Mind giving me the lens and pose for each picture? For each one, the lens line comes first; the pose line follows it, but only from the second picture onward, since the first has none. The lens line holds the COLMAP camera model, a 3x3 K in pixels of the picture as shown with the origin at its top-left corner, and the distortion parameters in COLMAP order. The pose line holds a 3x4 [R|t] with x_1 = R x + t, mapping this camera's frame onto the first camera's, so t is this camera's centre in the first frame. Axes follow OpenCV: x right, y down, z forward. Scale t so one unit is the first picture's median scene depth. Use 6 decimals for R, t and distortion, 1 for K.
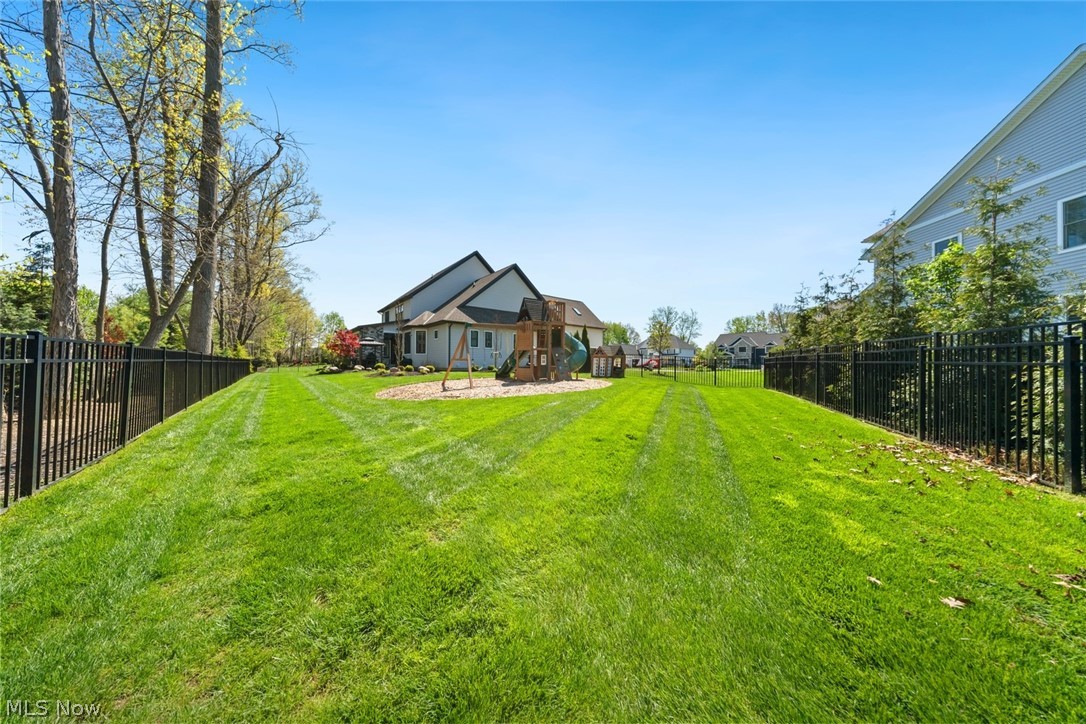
lens RADIAL K [[324.9, 0, 542.7], [0, 324.9, 348.2], [0, 0, 1]] dist [-0.000895, -0.000104]
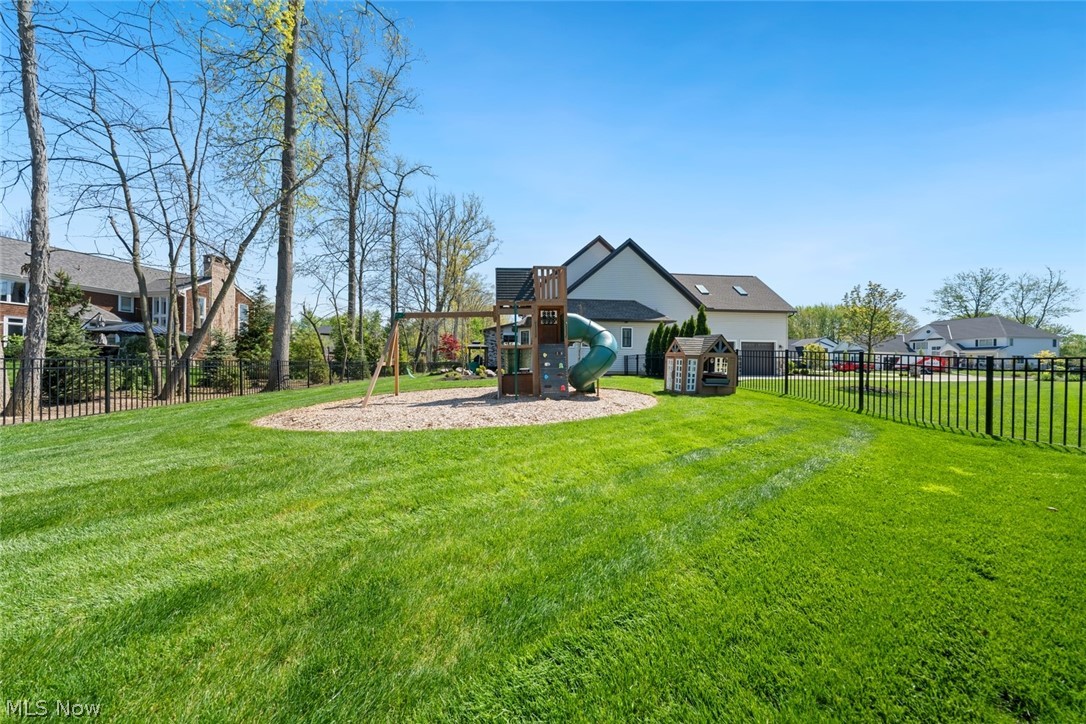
lens RADIAL K [[324.9, 0, 542.7], [0, 324.9, 348.2], [0, 0, 1]] dist [-0.000895, -0.000104]
pose [[0.835074, -0.031788, -0.549218, 0.094777], [0.031197, 0.999459, -0.010413, 0.003771], [0.549252, -0.008438, 0.835614, 0.128634]]
